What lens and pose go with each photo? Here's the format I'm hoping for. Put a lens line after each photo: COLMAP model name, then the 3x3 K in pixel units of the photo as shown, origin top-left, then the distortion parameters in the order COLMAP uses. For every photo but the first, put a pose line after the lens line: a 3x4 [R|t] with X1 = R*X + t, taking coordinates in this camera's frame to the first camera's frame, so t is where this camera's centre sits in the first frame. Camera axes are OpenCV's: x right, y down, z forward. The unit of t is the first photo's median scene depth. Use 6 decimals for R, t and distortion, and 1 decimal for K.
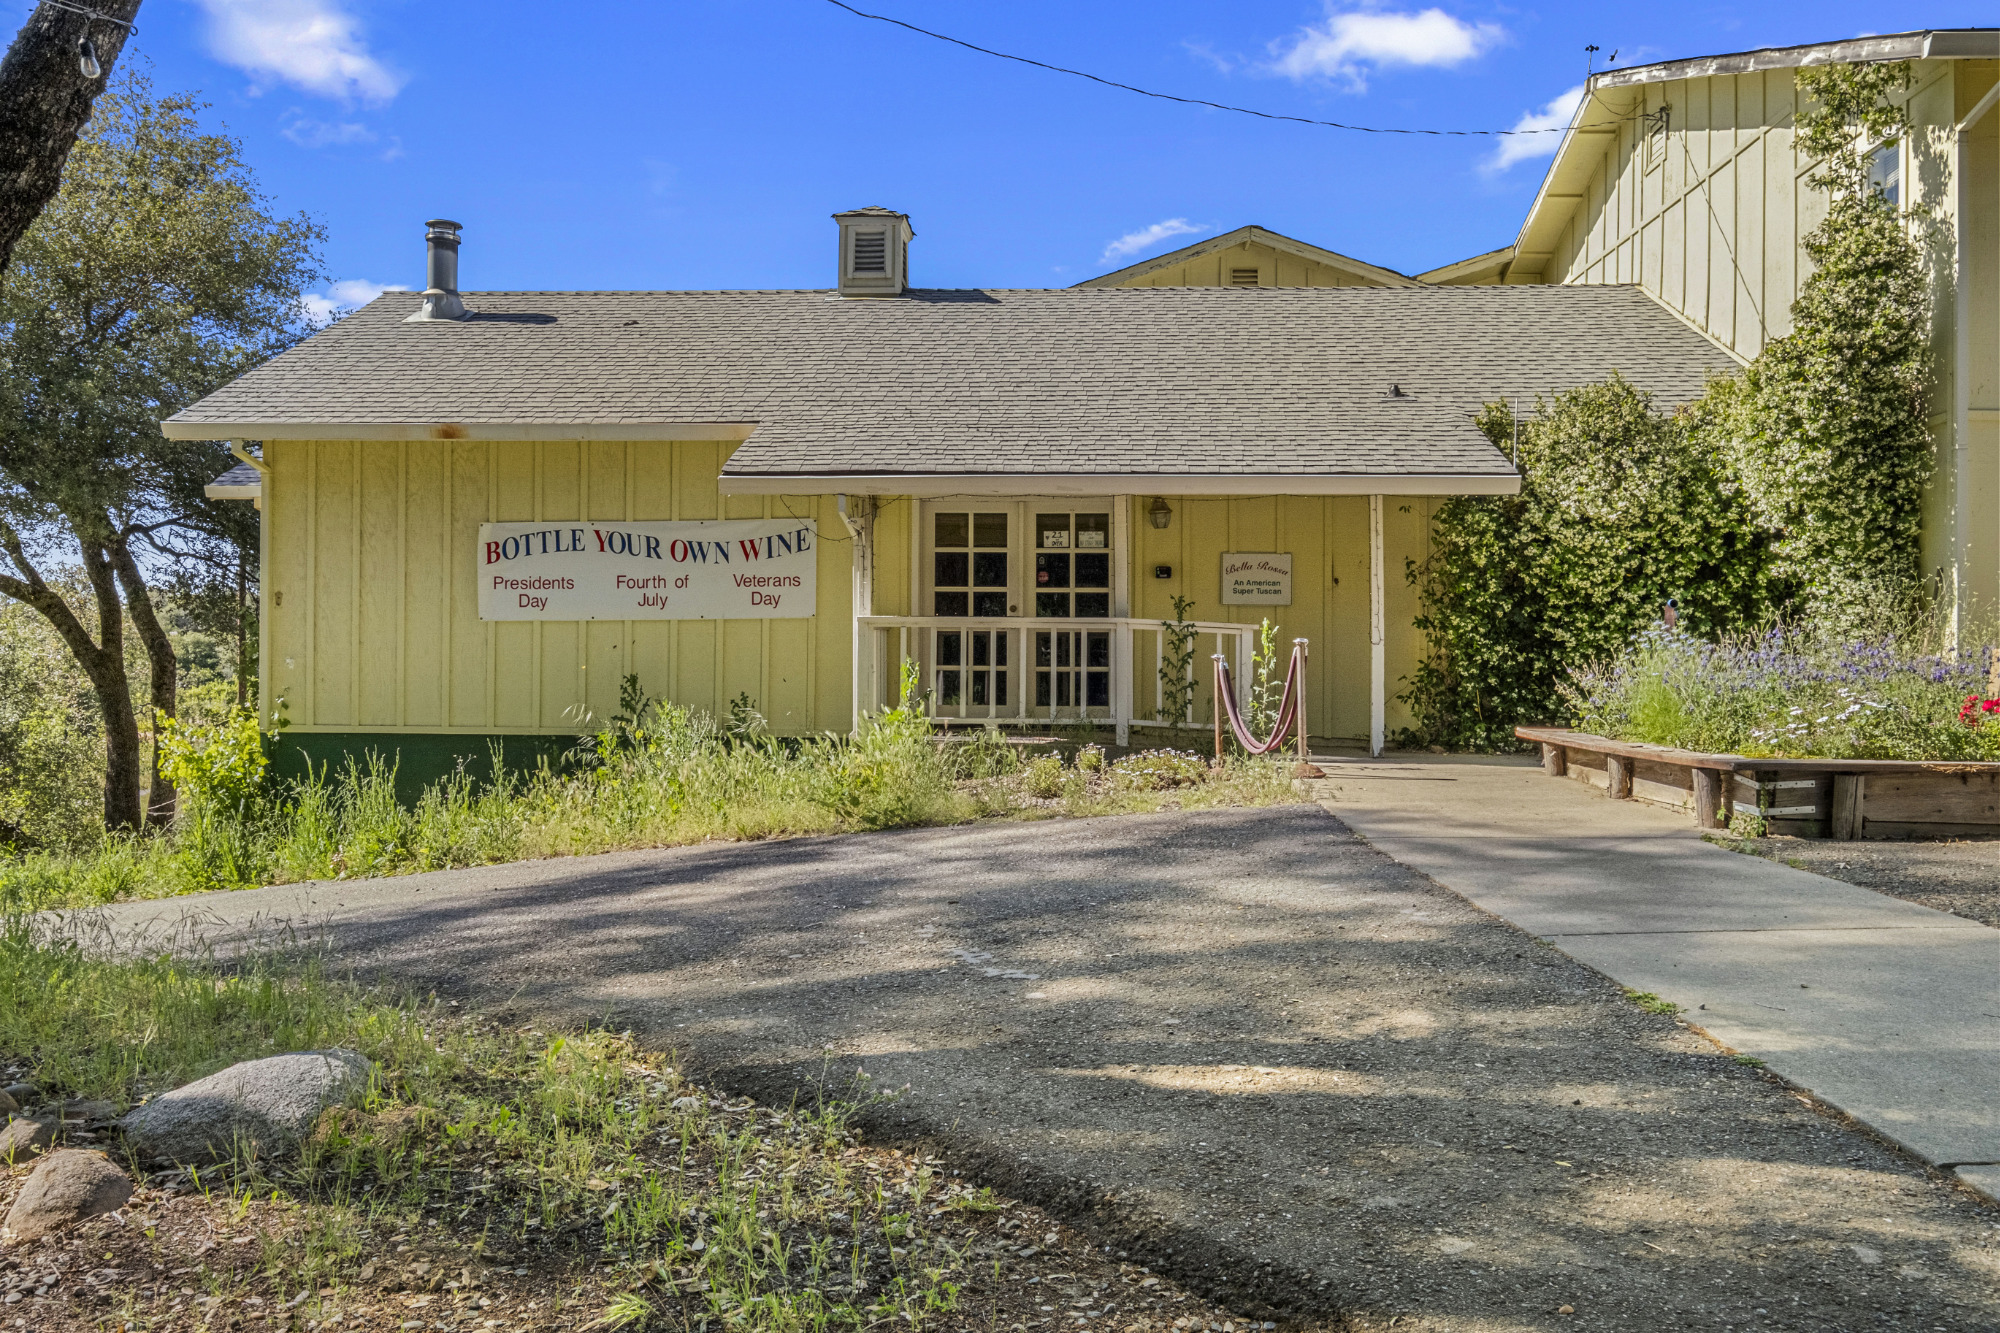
lens RADIAL K [[1555.9, 0, 995.6], [0, 1555.9, 673.5], [0, 0, 1]] dist [0.000624, 0.000105]
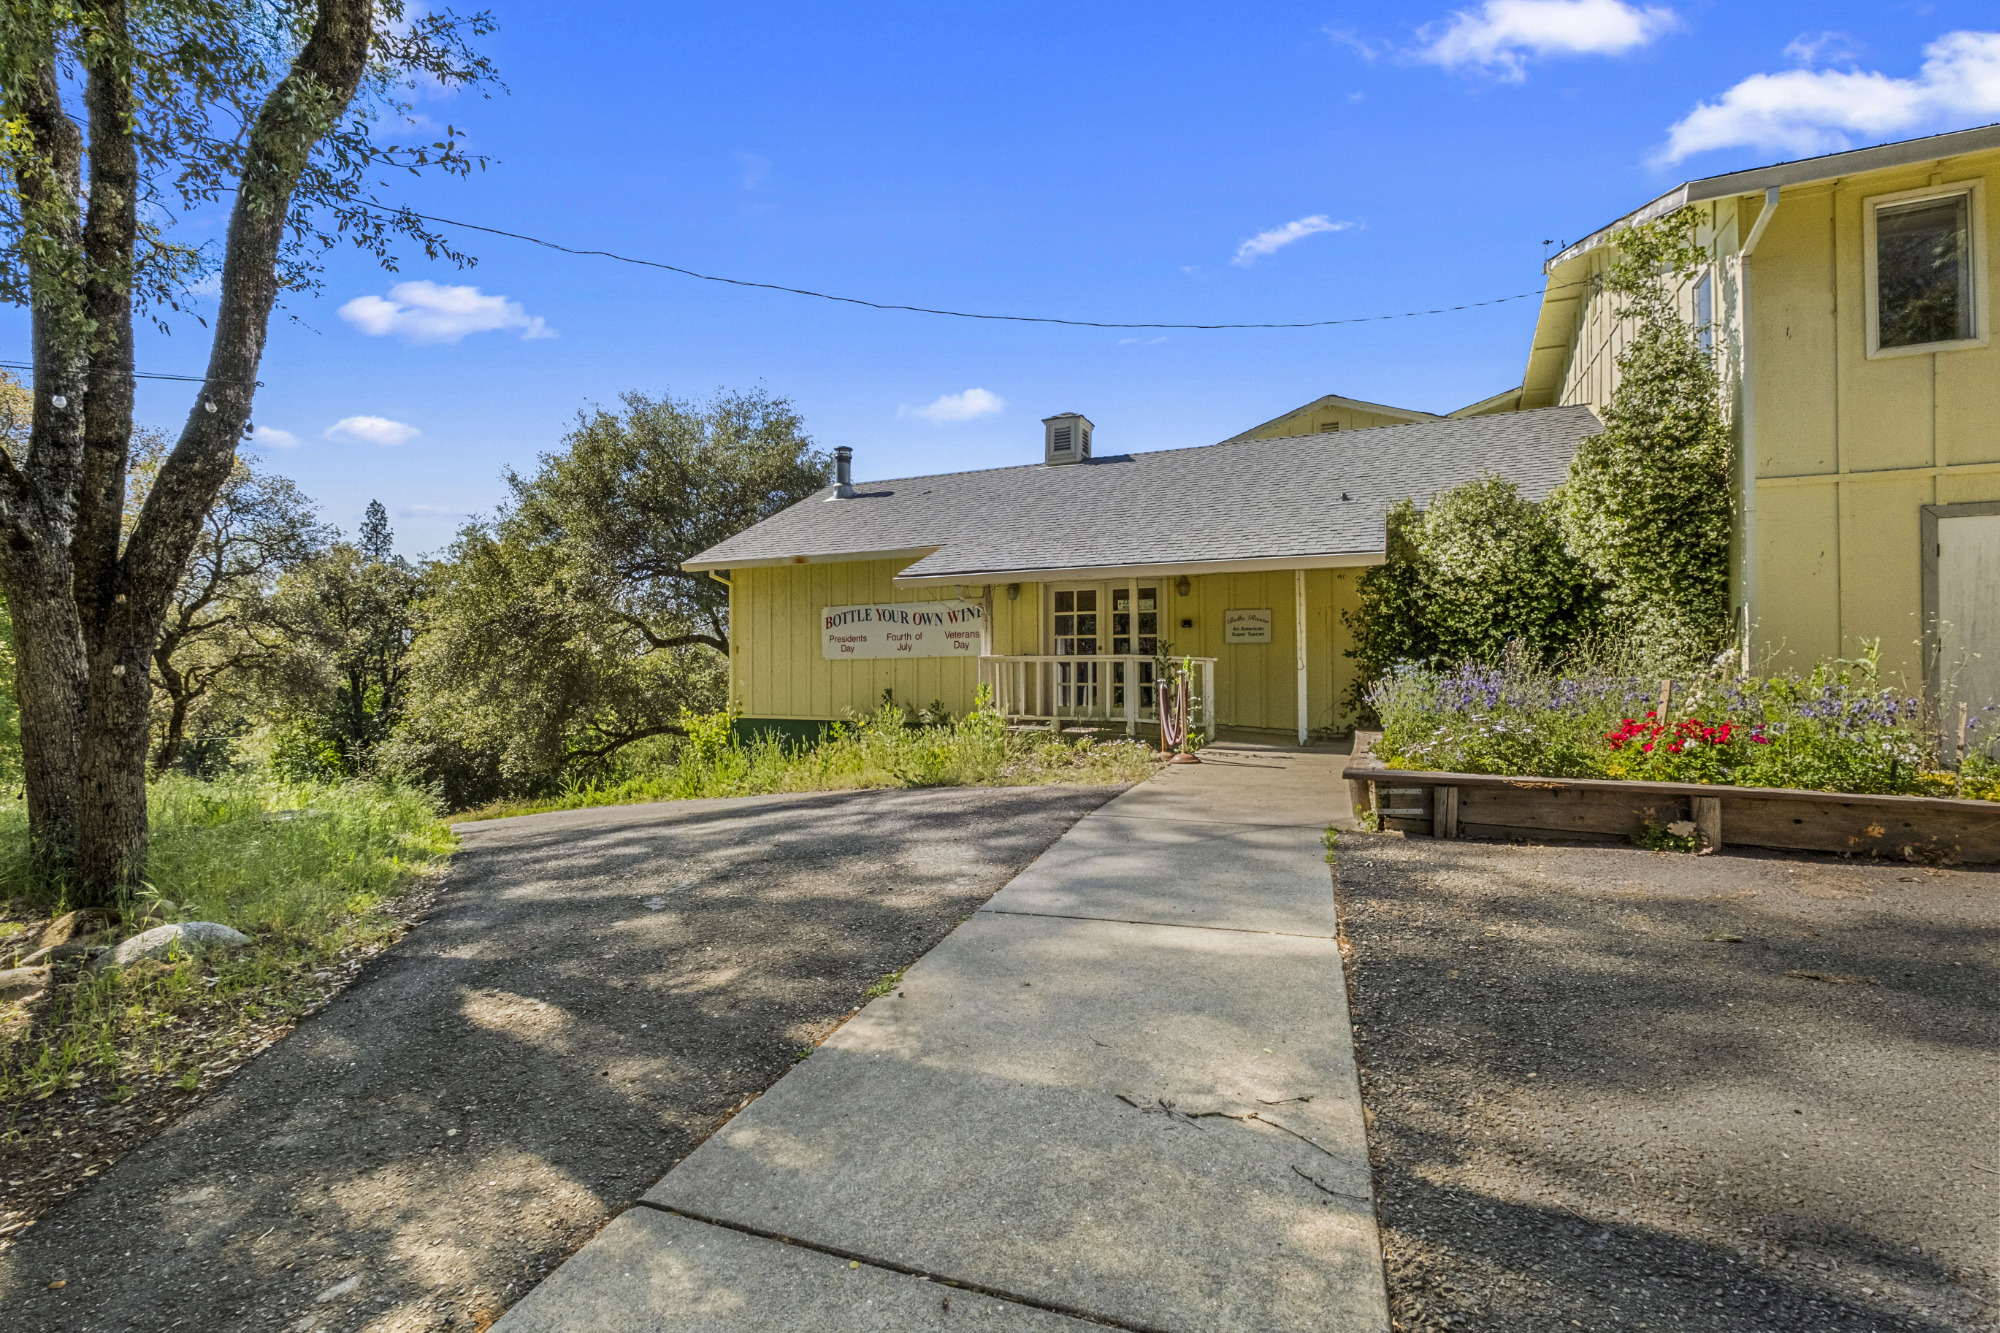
lens RADIAL K [[860.4, 0, 998.0], [0, 860.4, 661.7], [0, 0, 1]] dist [-0.002552, -0.001033]
pose [[0.930892, -0.012082, -0.365095, 0.249745], [0.006898, 0.999856, -0.015501, -0.014322], [0.365230, 0.011911, 0.930841, 0.118620]]
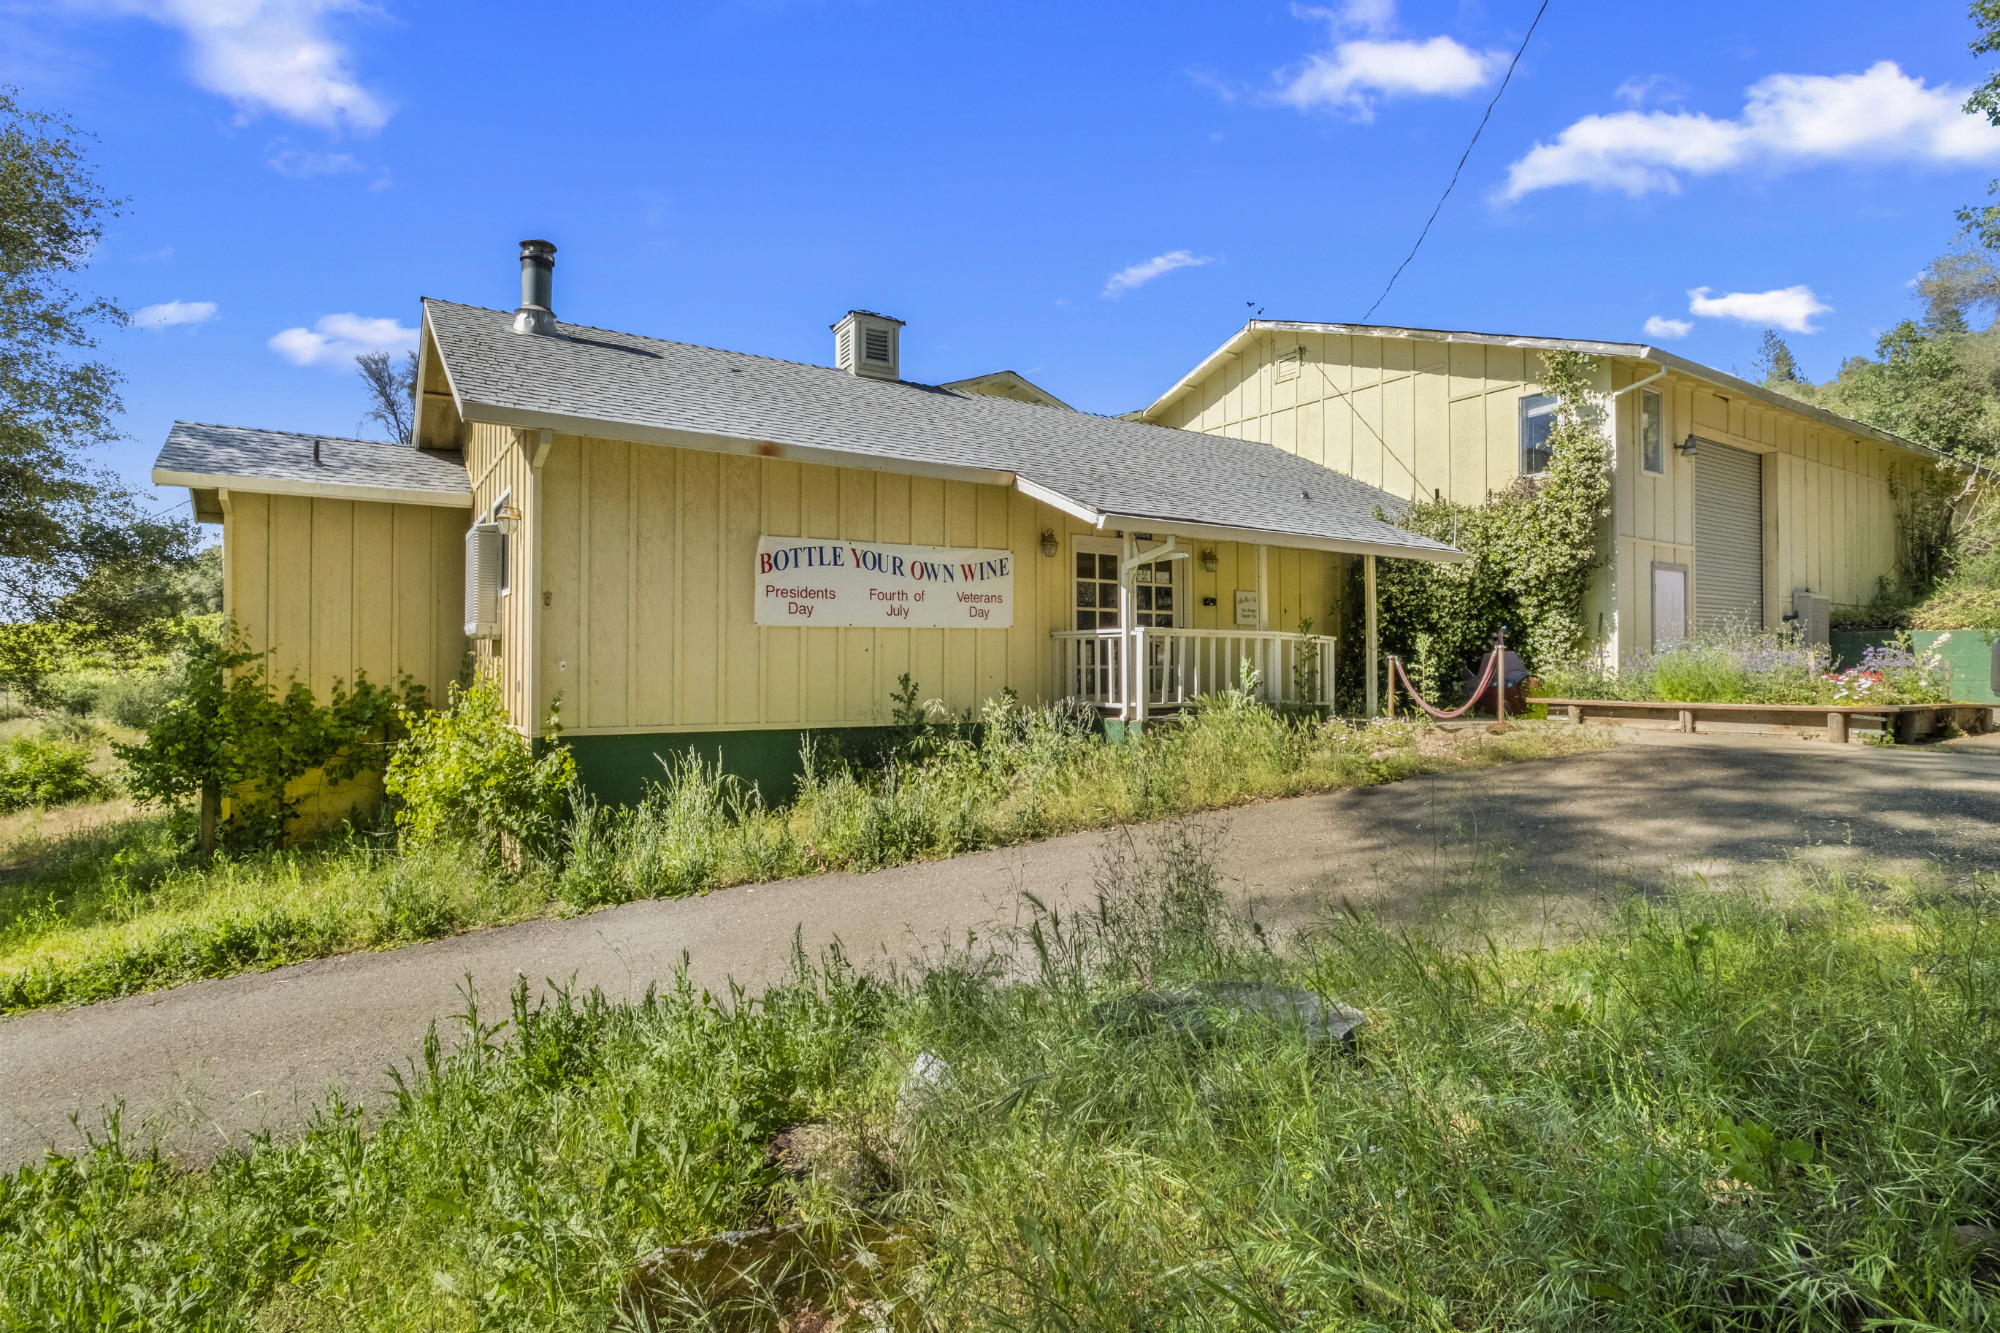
lens RADIAL K [[999.8, 0, 1008.6], [0, 999.8, 665.4], [0, 0, 1]] dist [-0.001873, -0.002572]
pose [[0.803392, -0.005509, 0.595424, -0.625733], [0.008716, 0.999959, -0.002509, -0.002816], [-0.595386, 0.007205, 0.803407, 0.346492]]
